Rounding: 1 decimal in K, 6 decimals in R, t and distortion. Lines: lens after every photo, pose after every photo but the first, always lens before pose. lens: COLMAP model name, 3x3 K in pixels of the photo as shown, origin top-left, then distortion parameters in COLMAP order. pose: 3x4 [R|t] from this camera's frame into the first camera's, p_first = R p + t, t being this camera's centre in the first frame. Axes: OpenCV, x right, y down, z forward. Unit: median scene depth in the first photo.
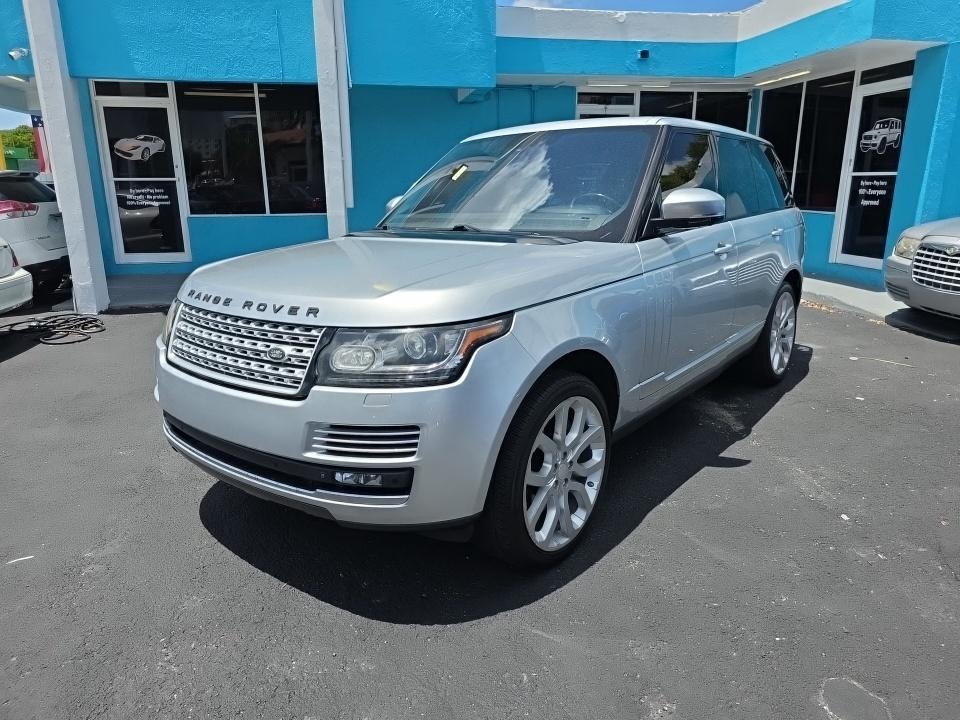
lens RADIAL K [[672.6, 0, 499.7], [0, 672.6, 360.4], [0, 0, 1]] dist [-0.000302, -0.002422]
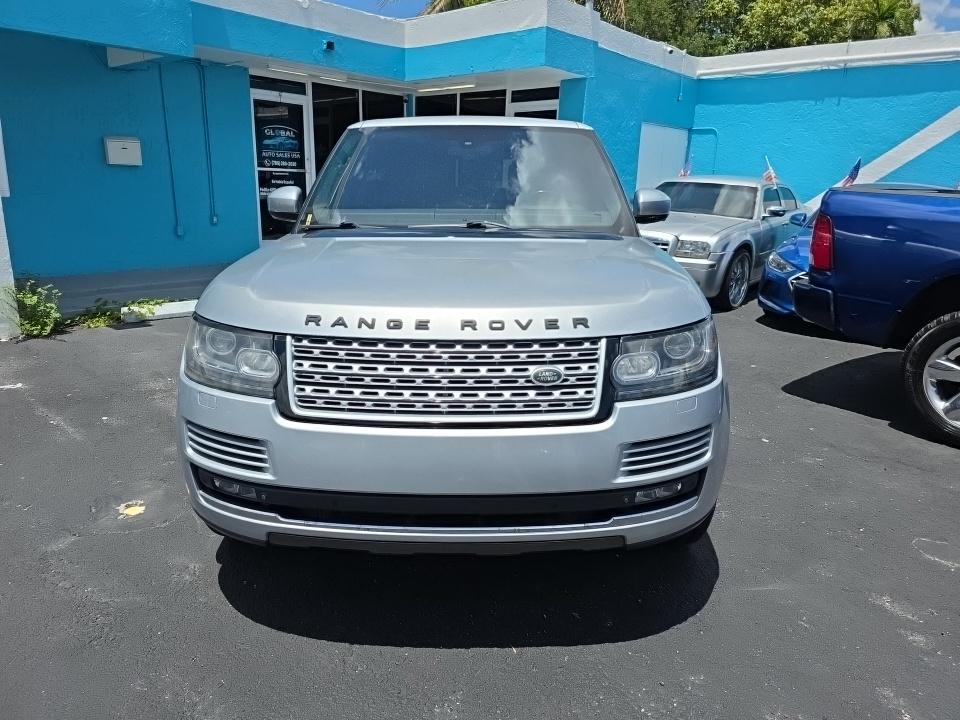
lens RADIAL K [[639.3, 0, 480.0], [0, 639.3, 360.0], [0, 0, 1]] dist [0.059511, -0.052700]
pose [[0.809160, -0.120521, 0.575095, -0.274710], [0.108882, 0.992543, 0.054807, -0.026497], [-0.577412, 0.018270, 0.816248, 0.121907]]
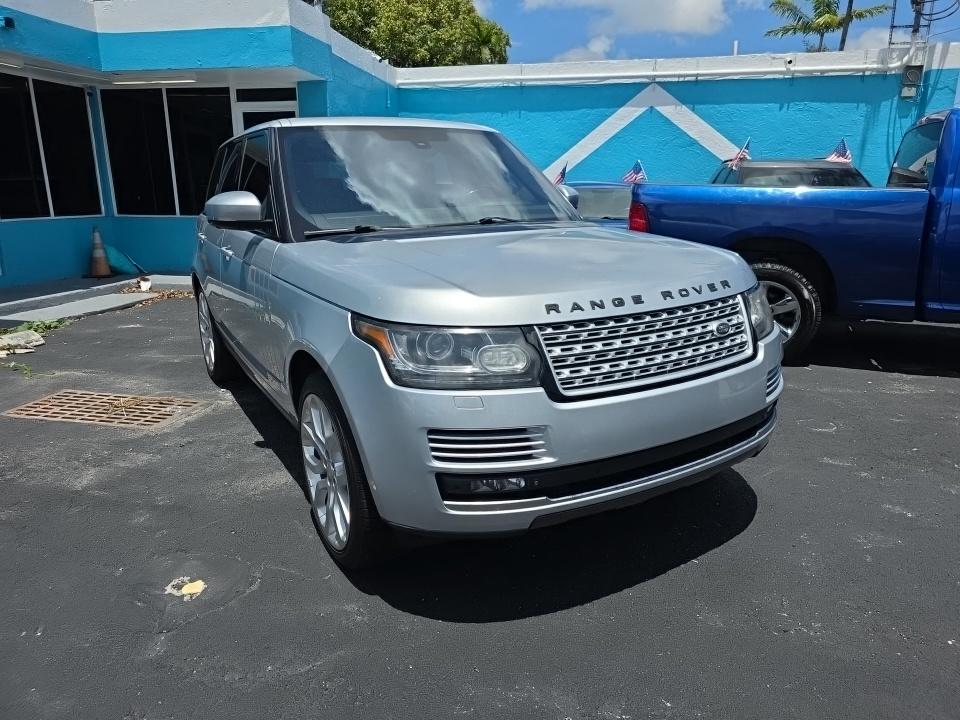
lens RADIAL K [[648.9, 0, 480.0], [0, 648.9, 360.0], [0, 0, 1]] dist [0.049367, -0.039267]
pose [[0.383585, -0.216759, 0.897707, -0.460715], [0.227753, 0.964244, 0.135508, -0.061856], [-0.894981, 0.152477, 0.419237, 0.299563]]
